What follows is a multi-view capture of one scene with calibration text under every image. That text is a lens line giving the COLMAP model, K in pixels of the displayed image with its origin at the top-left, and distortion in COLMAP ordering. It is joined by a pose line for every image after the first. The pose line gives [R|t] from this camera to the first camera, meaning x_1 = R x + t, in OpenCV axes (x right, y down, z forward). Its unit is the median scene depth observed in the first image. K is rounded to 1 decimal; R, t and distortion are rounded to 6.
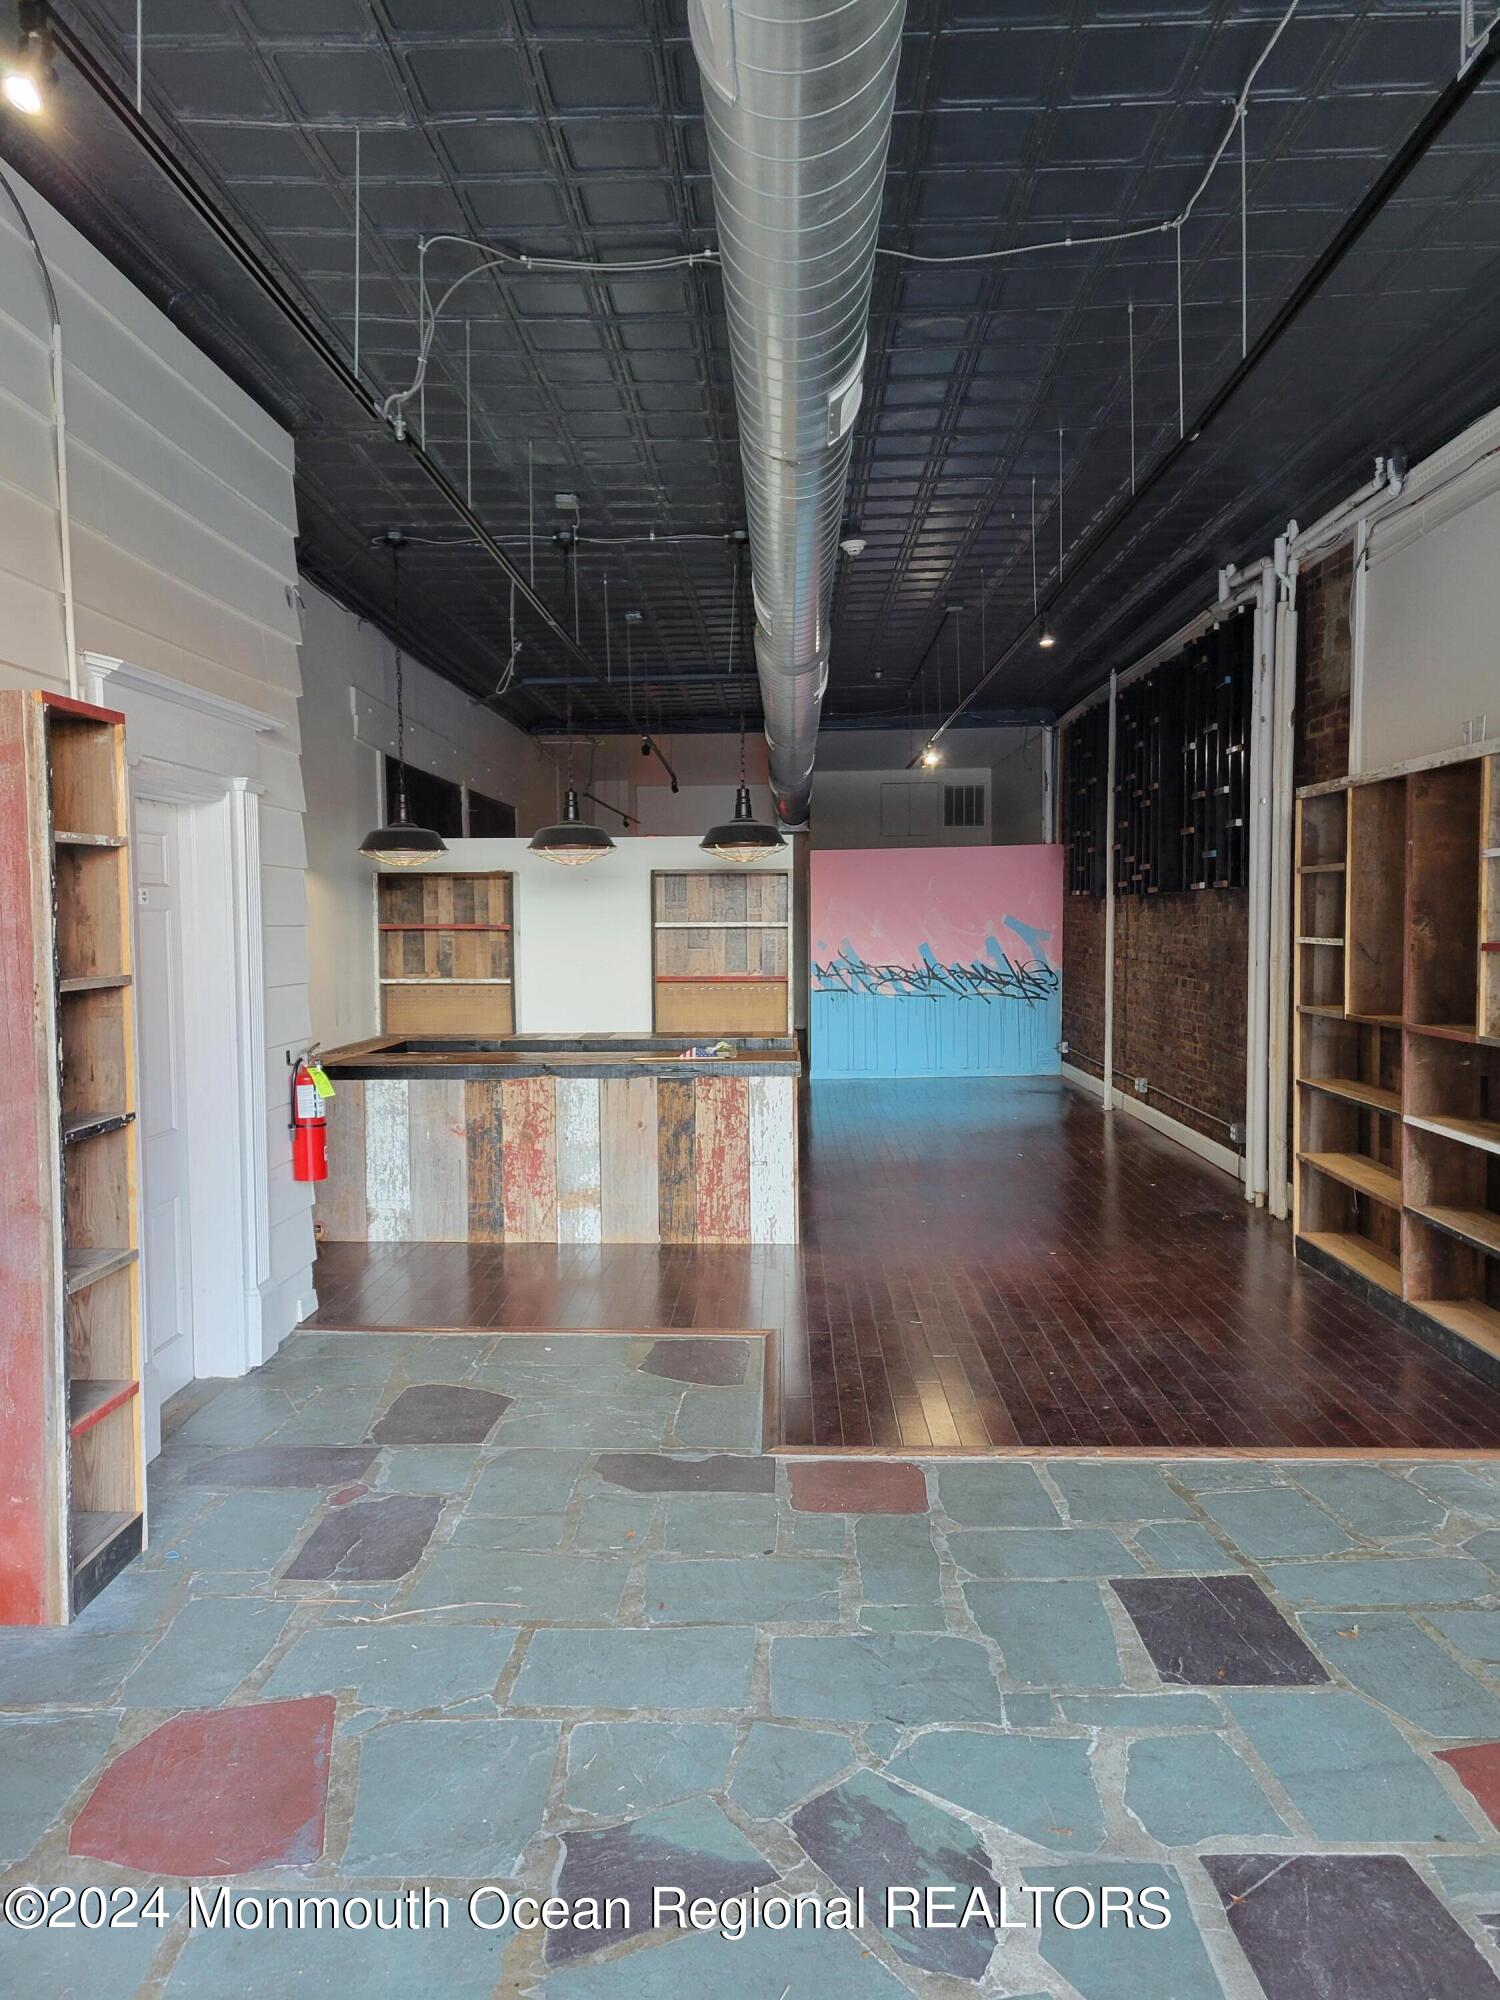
lens RADIAL K [[1483.9, 0, 740.4], [0, 1483.9, 1000.2], [0, 0, 1]] dist [0.069499, -0.050087]
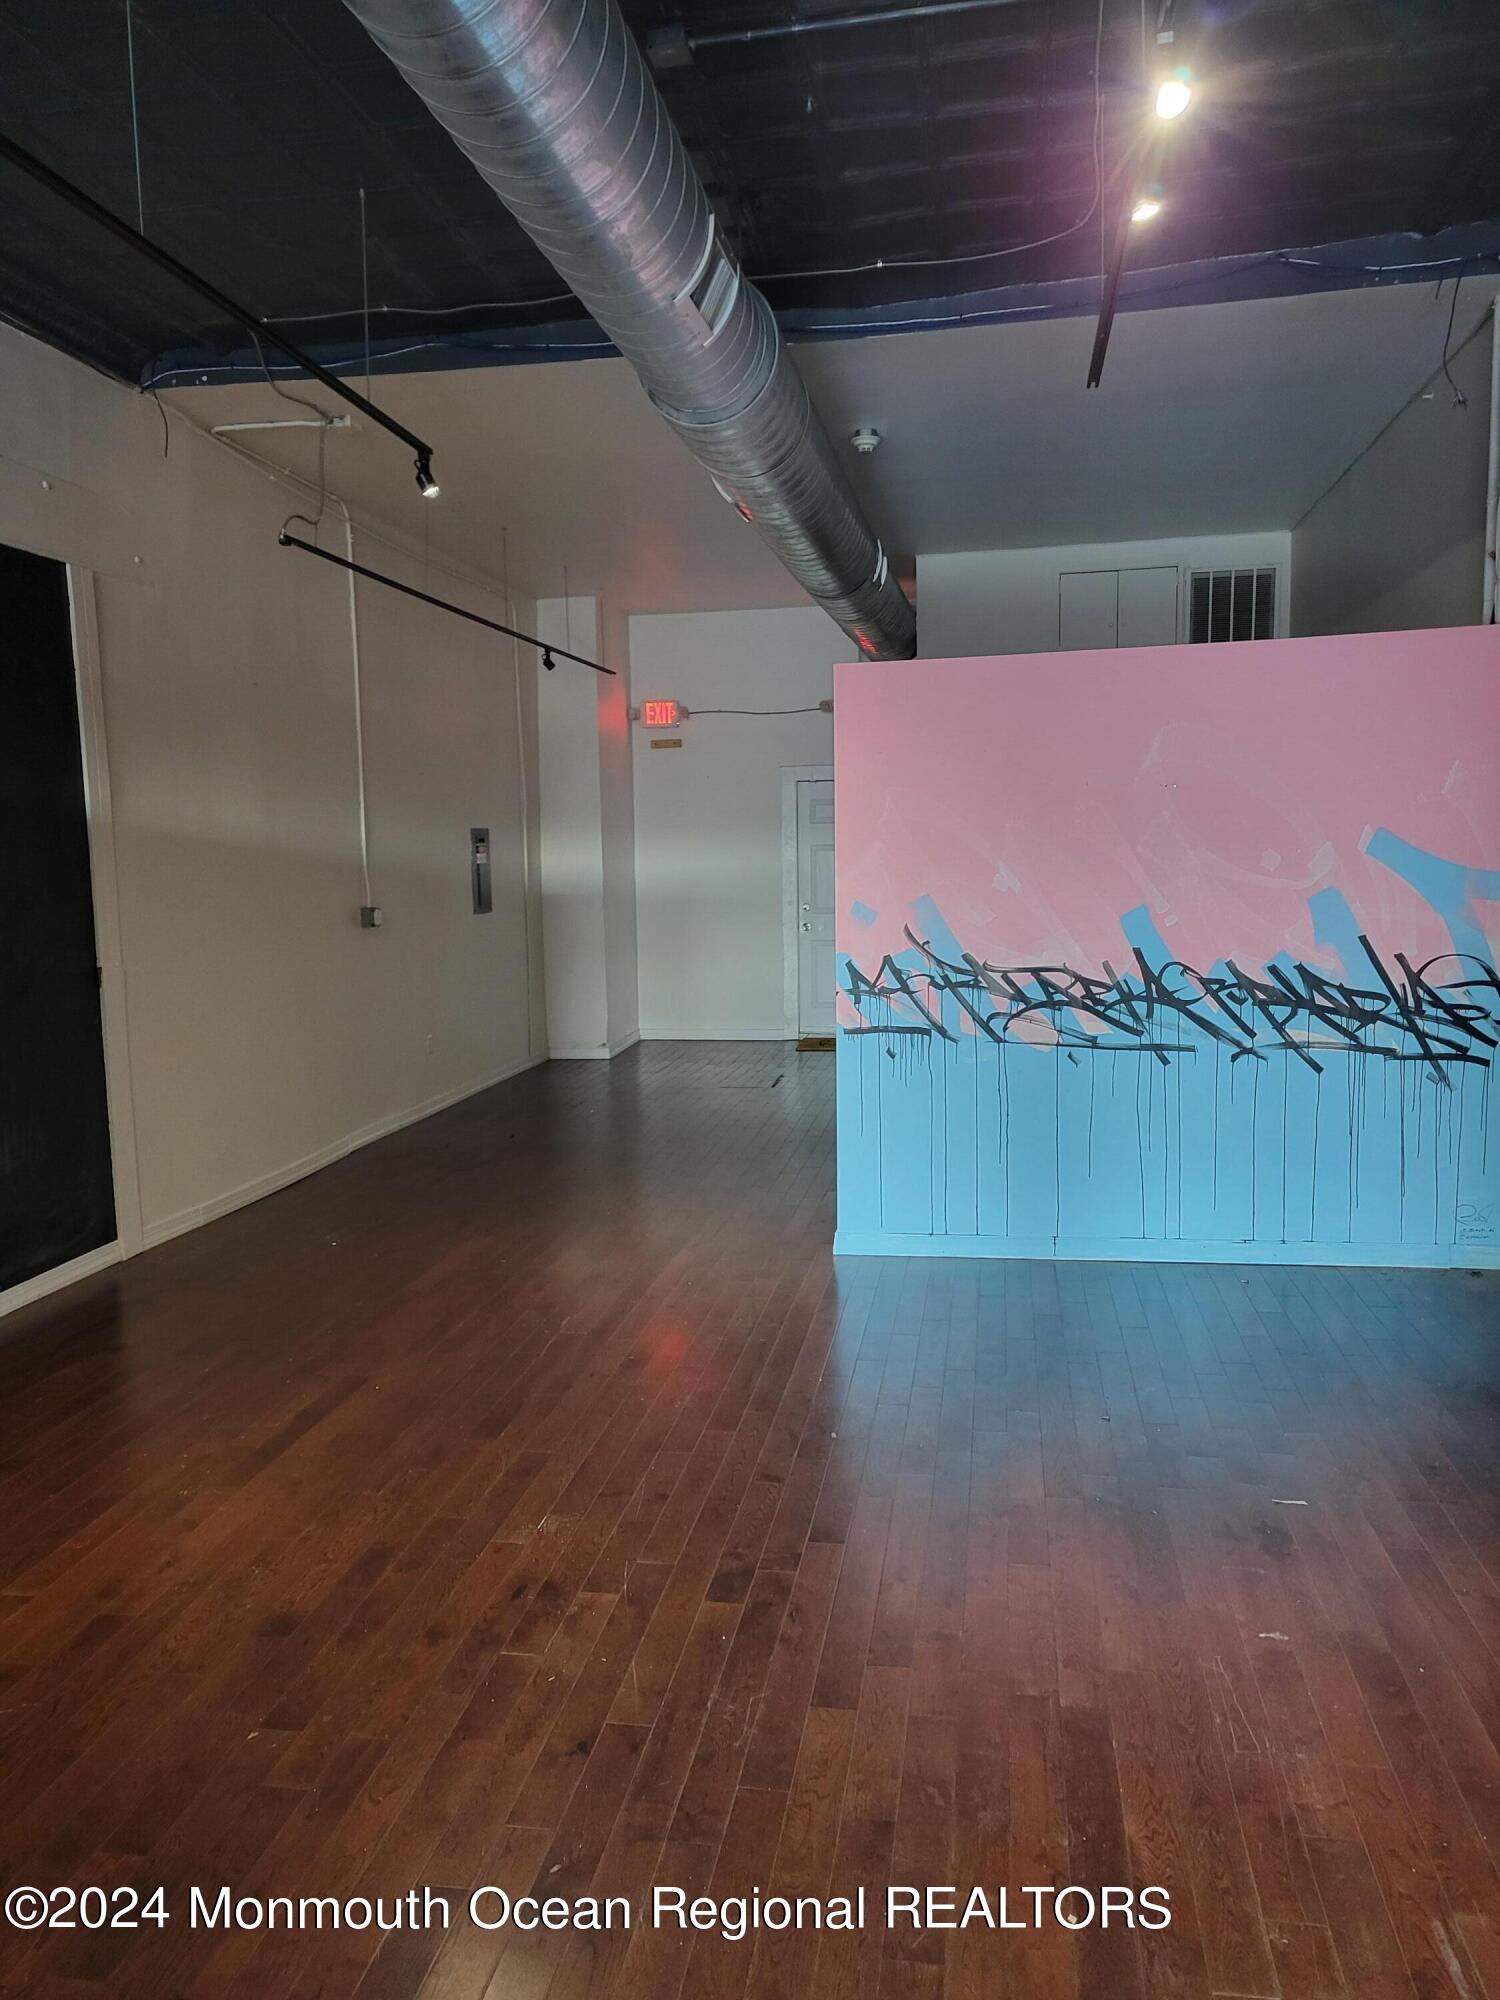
lens RADIAL K [[1483.9, 0, 739.1], [0, 1483.9, 1010.7], [0, 0, 1]] dist [0.069499, -0.050087]
pose [[0.989416, 0.007460, -0.144915, 0.079346], [0.000325, 0.998561, 0.053627, -0.032625], [0.145107, -0.053107, 0.987990, 0.614556]]
